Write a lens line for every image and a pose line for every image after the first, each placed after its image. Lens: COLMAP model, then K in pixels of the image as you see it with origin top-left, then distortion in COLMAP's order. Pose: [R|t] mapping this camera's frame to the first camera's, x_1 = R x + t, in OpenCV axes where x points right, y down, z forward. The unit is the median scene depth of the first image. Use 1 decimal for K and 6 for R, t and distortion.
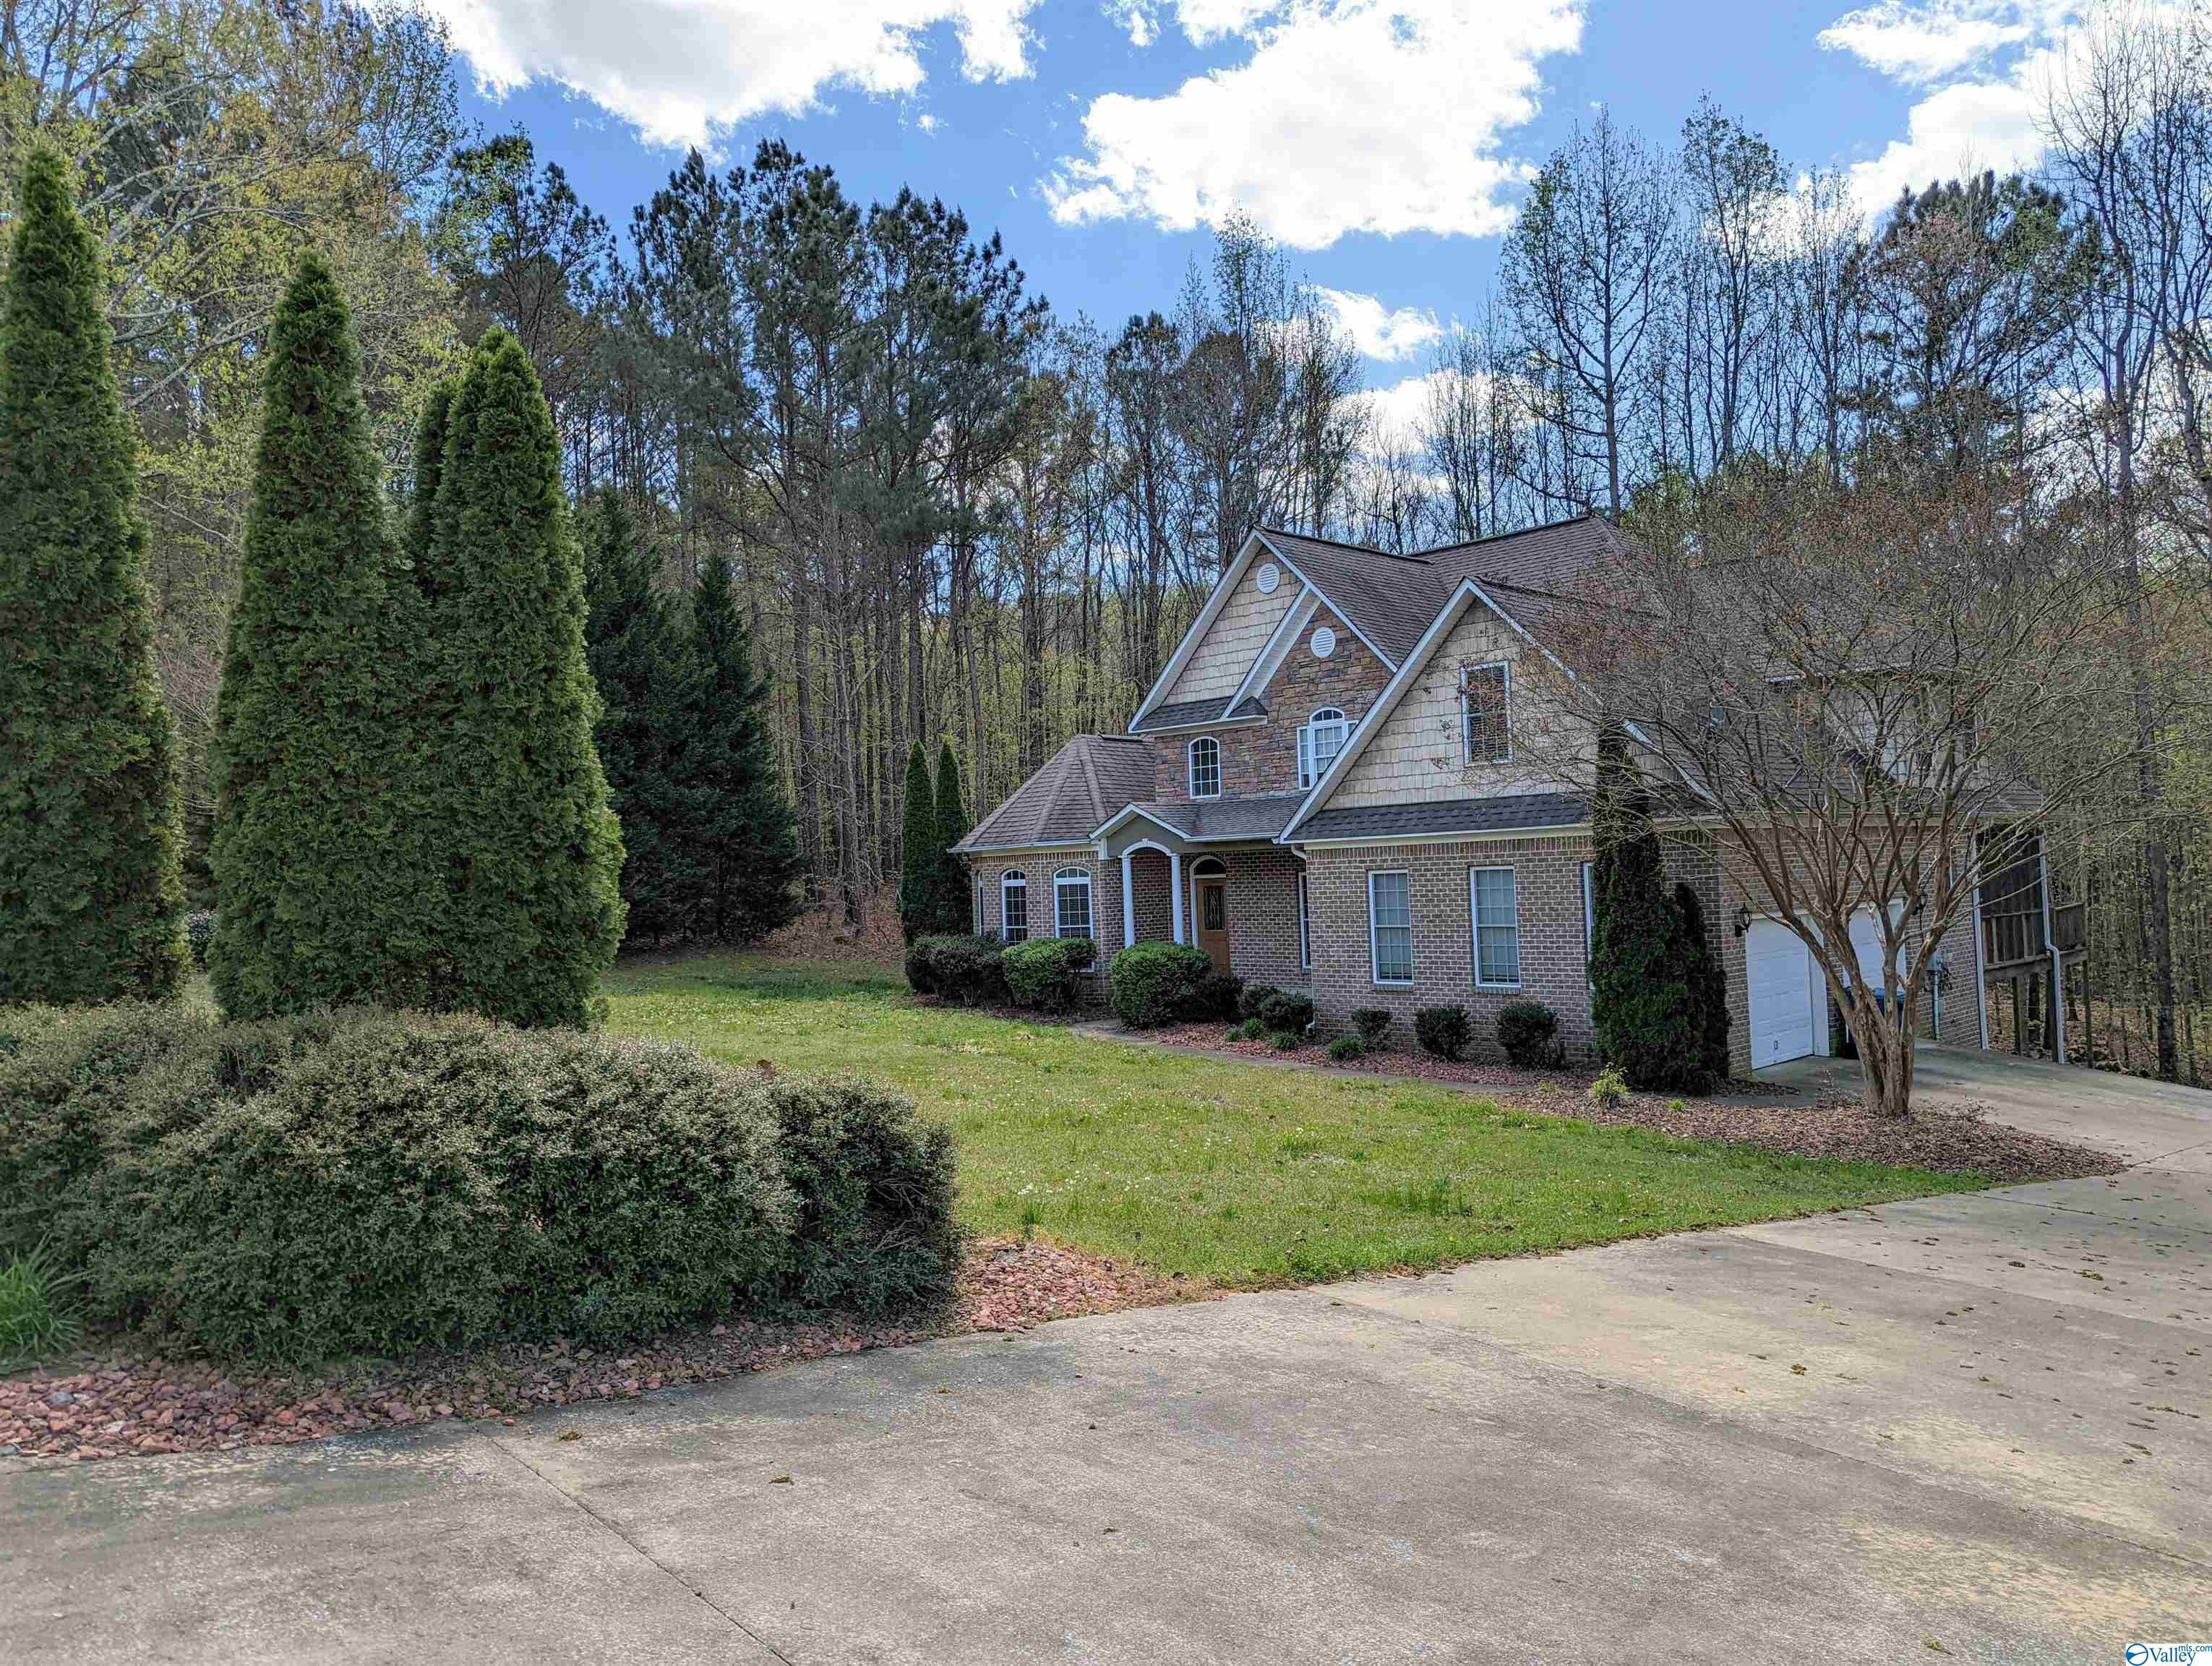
lens RADIAL K [[1523.7, 0, 1064.2], [0, 1523.7, 826.5], [0, 0, 1]] dist [0.064561, -0.046300]
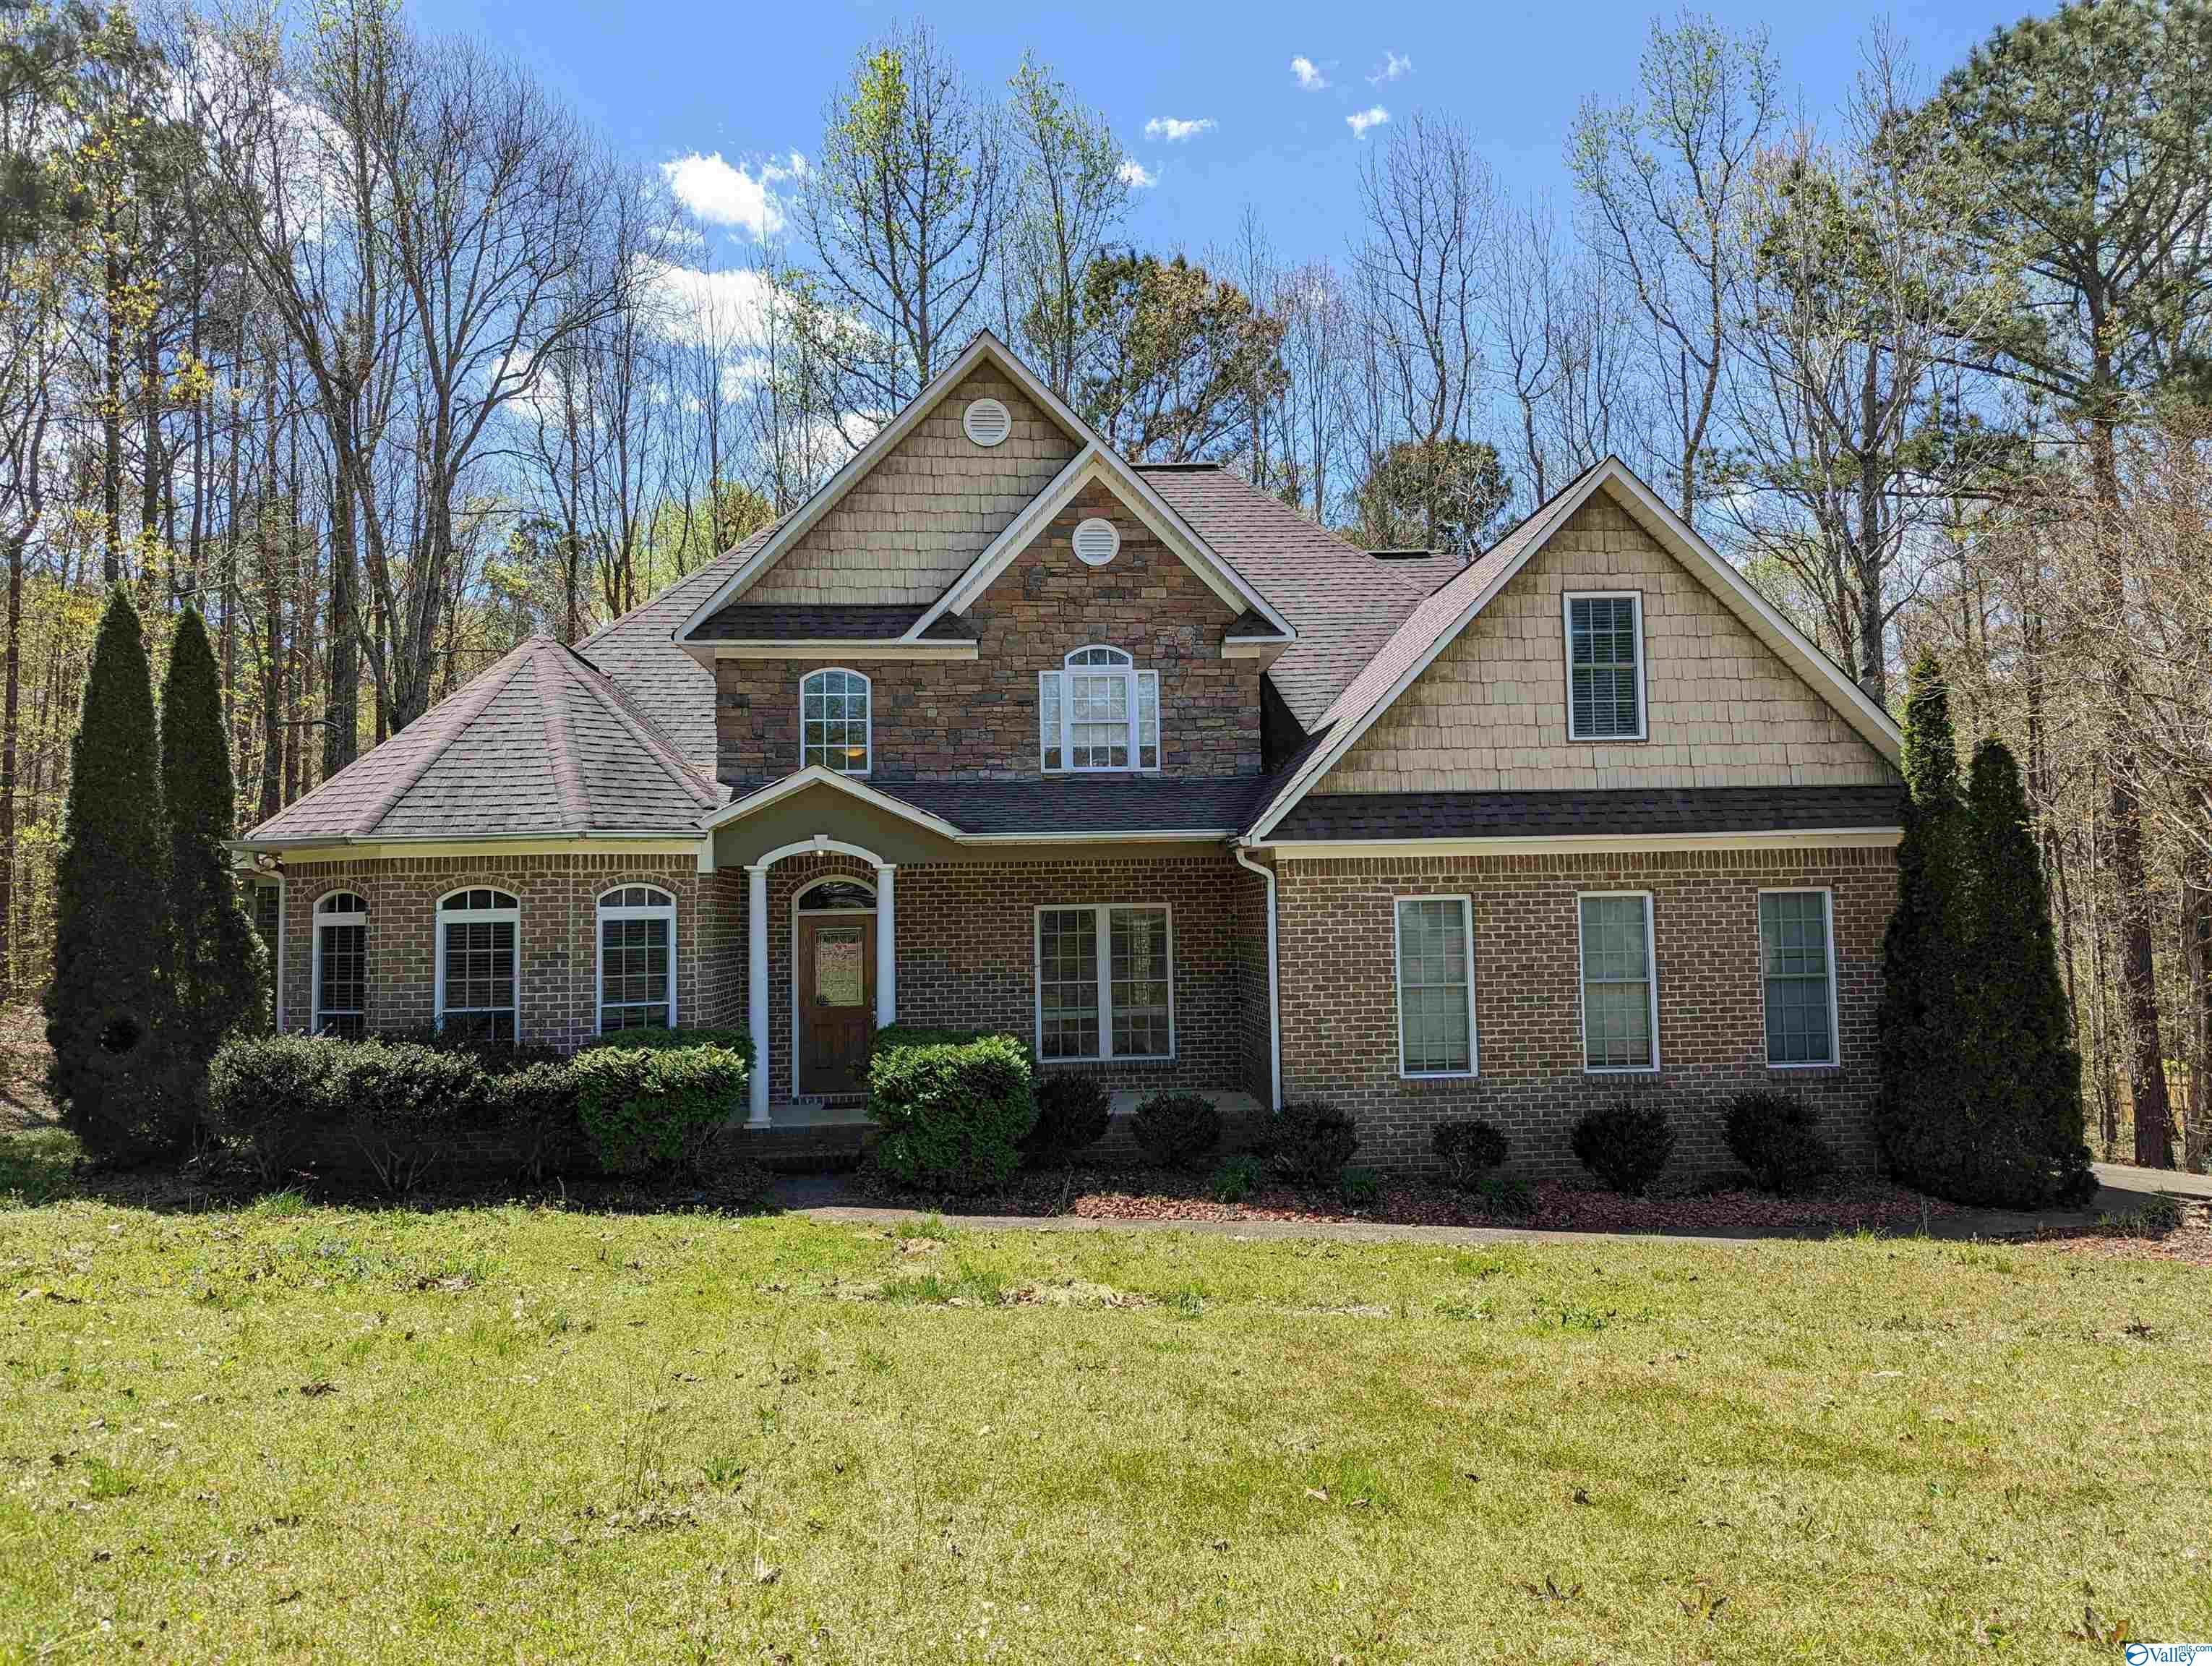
lens RADIAL K [[1542.0, 0, 1102.8], [0, 1542.0, 817.4], [0, 0, 1]] dist [0.126131, -0.139169]
pose [[0.617481, 0.077466, 0.782762, -0.315171], [-0.026497, 0.996622, -0.077728, 0.042006], [-0.786139, 0.027255, 0.617448, 0.592591]]
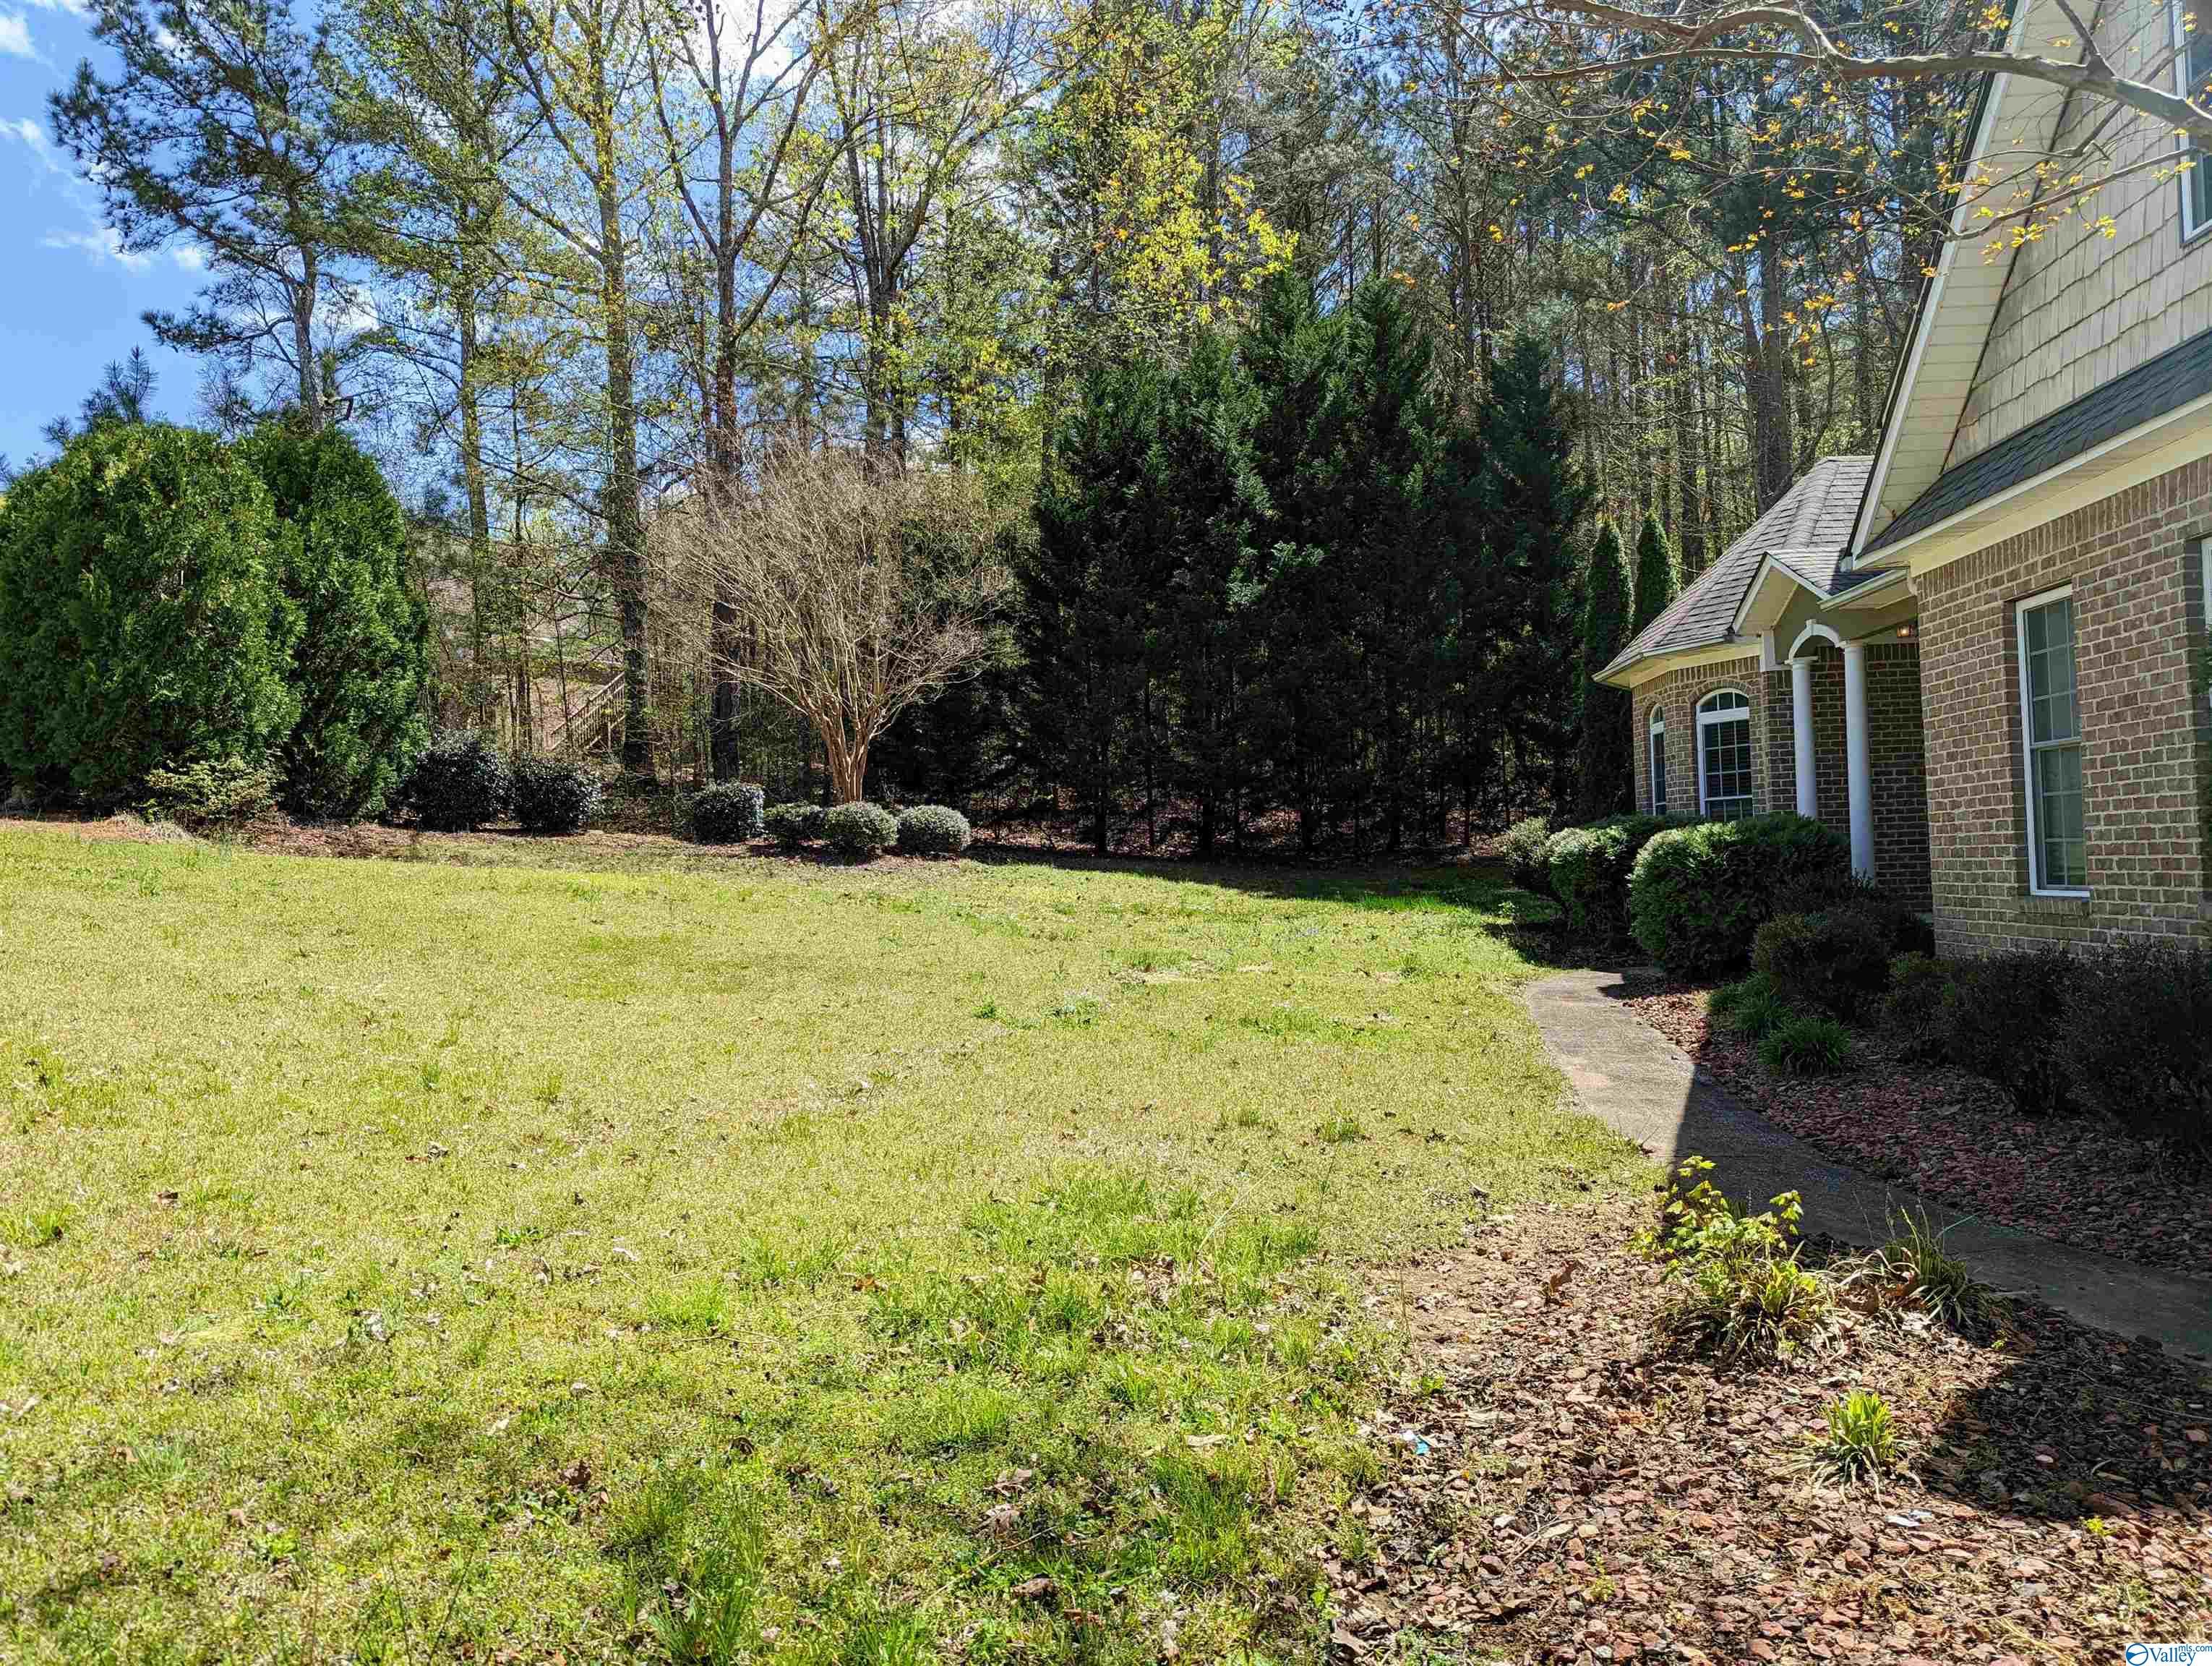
lens RADIAL K [[1542.0, 0, 1102.8], [0, 1542.0, 817.4], [0, 0, 1]] dist [0.126131, -0.139169]
pose [[0.670569, -0.007644, -0.741808, 0.286930], [0.030604, 0.999381, 0.017367, 0.058370], [0.741216, -0.034348, 0.670388, 0.475751]]
